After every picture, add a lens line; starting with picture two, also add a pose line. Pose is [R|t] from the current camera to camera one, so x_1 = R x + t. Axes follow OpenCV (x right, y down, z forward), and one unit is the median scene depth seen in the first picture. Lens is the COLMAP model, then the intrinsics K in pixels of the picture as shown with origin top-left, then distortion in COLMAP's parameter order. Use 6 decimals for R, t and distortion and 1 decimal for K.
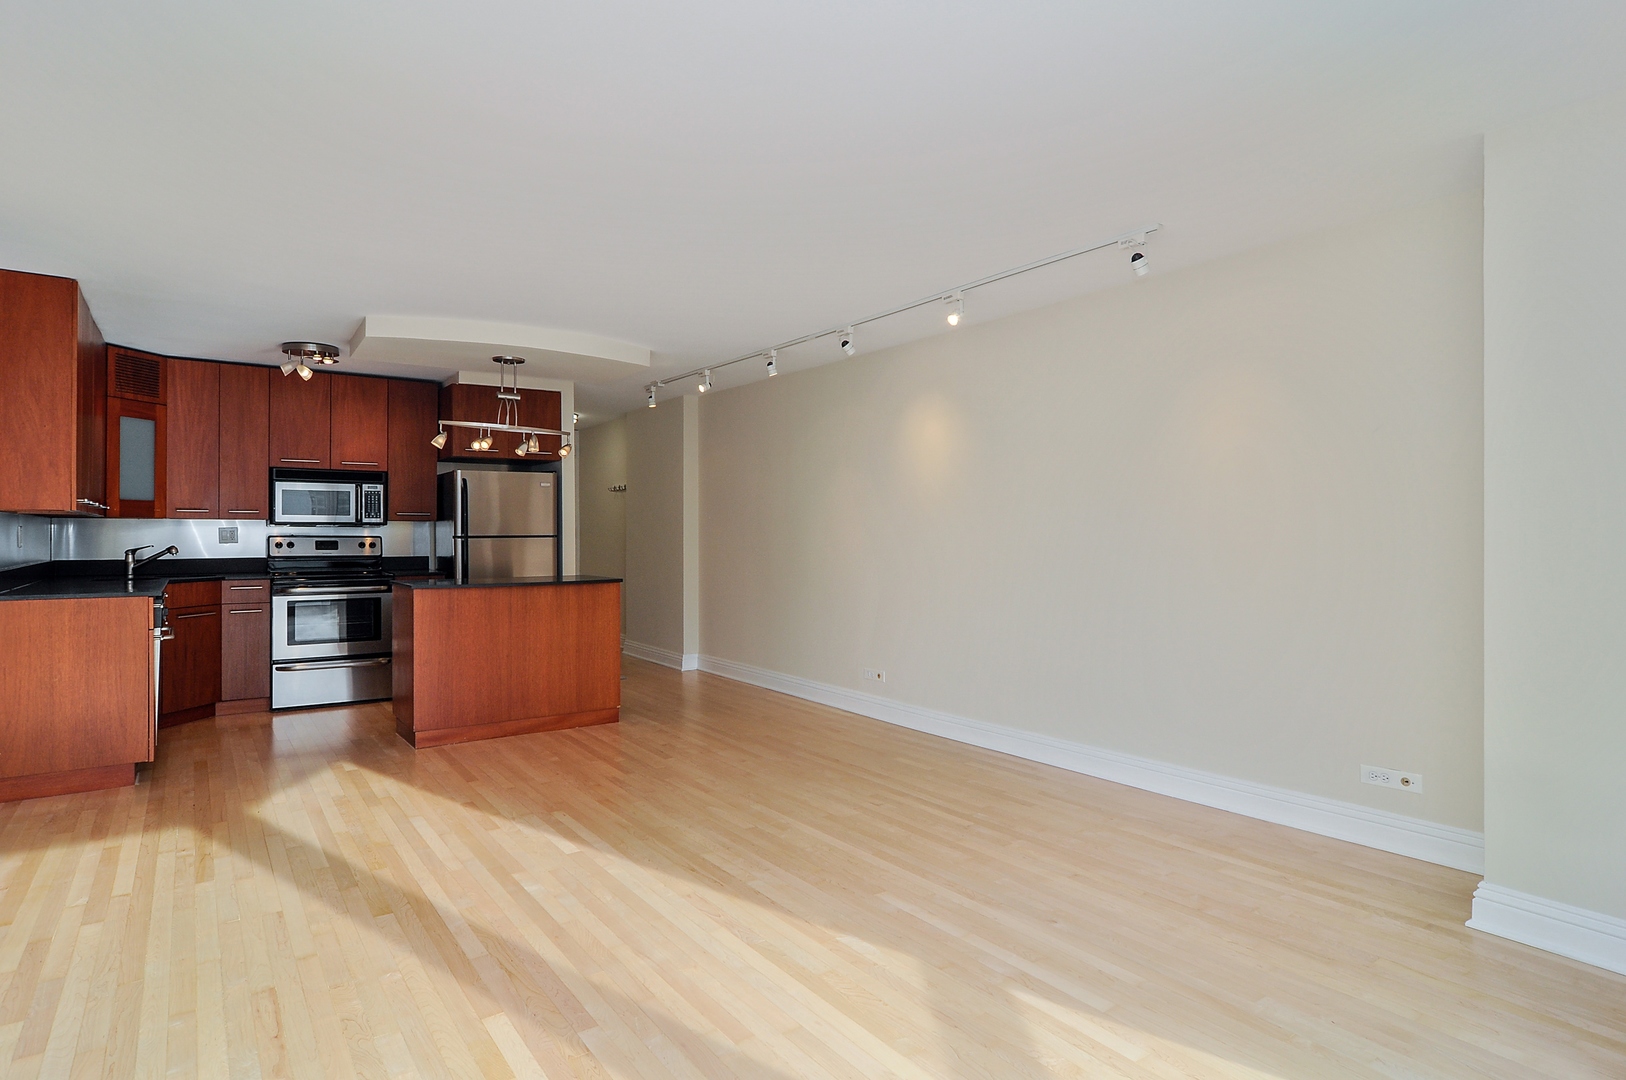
lens RADIAL K [[858.0, 0, 814.9], [0, 858.0, 531.2], [0, 0, 1]] dist [-0.025959, -0.000722]
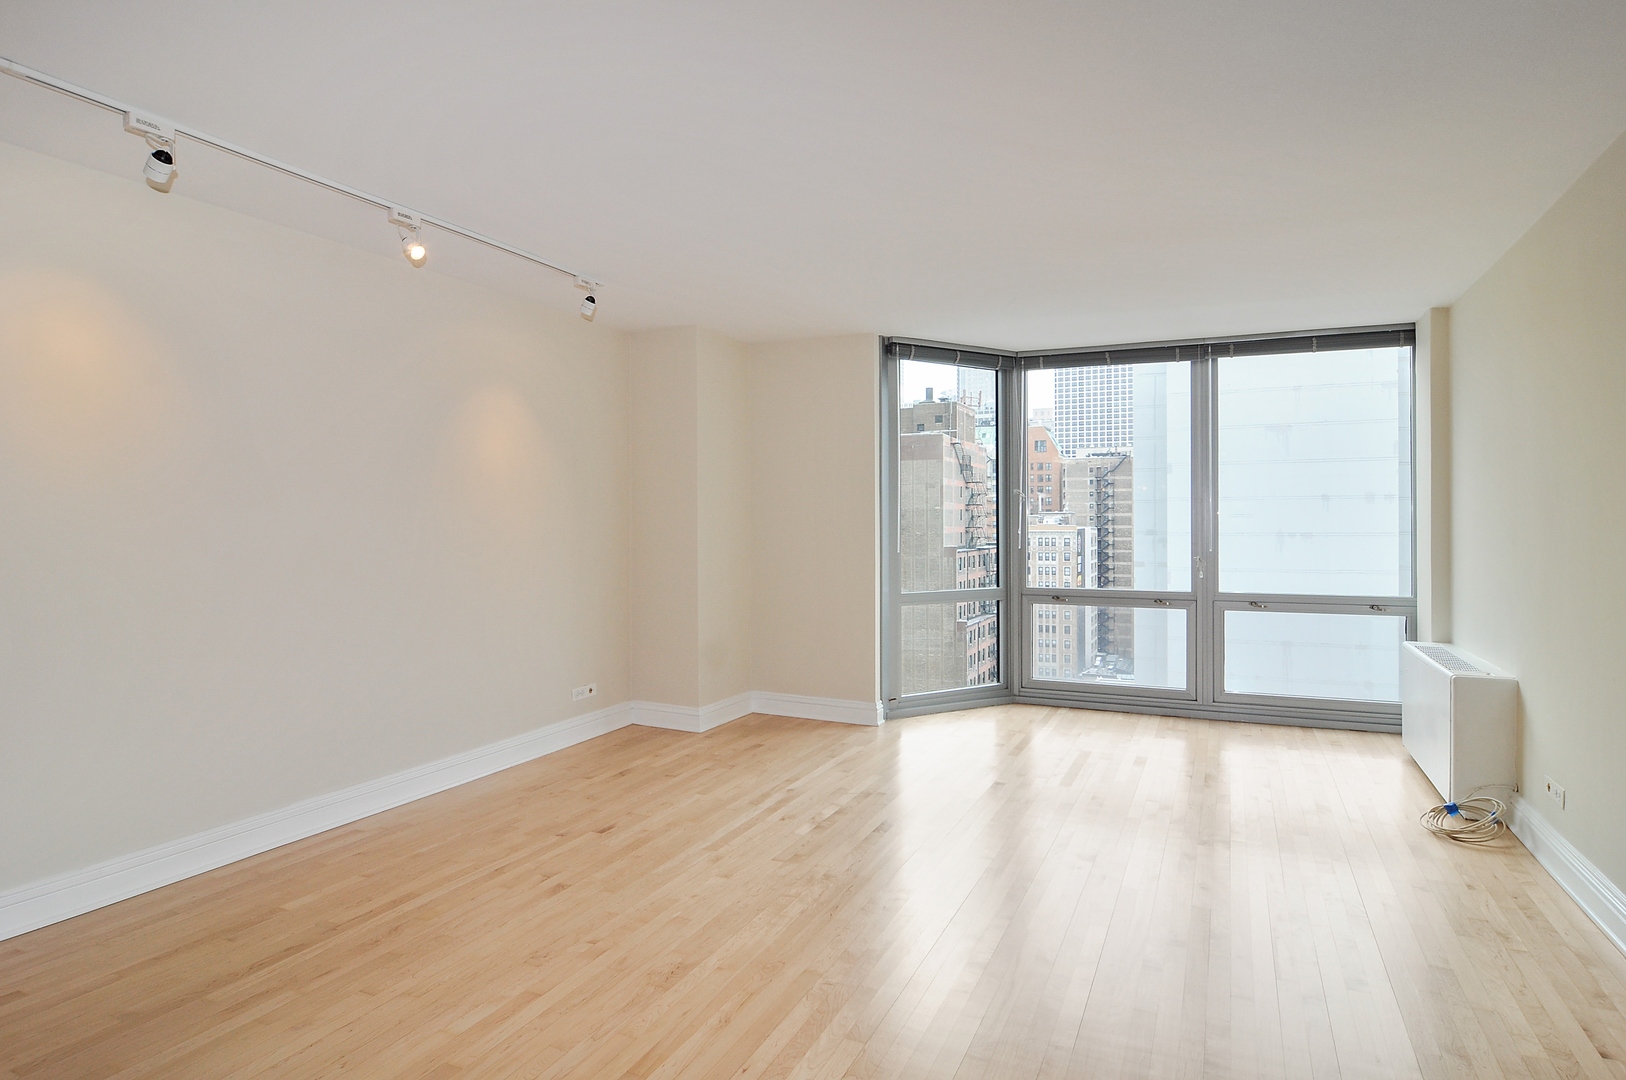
lens RADIAL K [[881.6, 0, 814.3], [0, 881.6, 528.5], [0, 0, 1]] dist [-0.030378, -0.000340]
pose [[-0.476857, -0.005671, 0.878963, -0.750900], [0.003095, 0.999962, 0.008130, -0.010678], [-0.878975, 0.006597, -0.476822, 1.155322]]
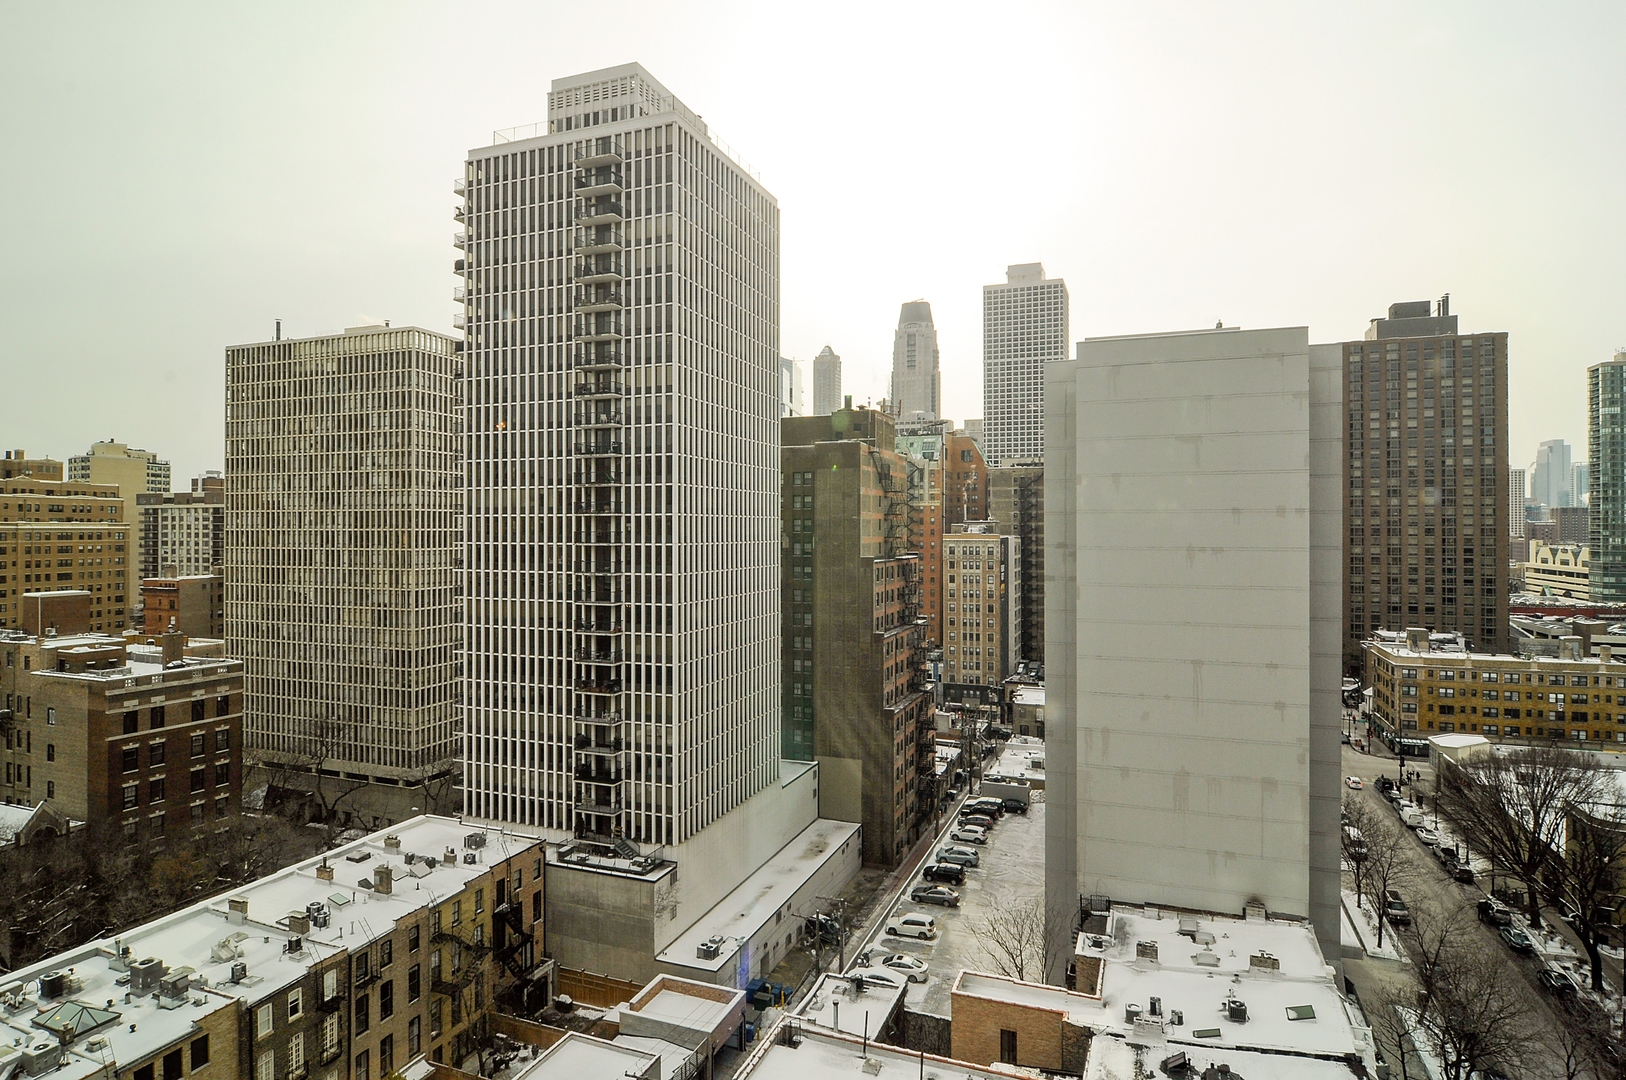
lens RADIAL K [[858.0, 0, 814.9], [0, 858.0, 531.2], [0, 0, 1]] dist [-0.025959, -0.000722]
pose [[-0.535397, -0.003806, 0.844592, -0.722355], [-0.000532, 0.999991, 0.004169, -0.014461], [-0.844601, 0.001783, -0.535394, 1.104598]]
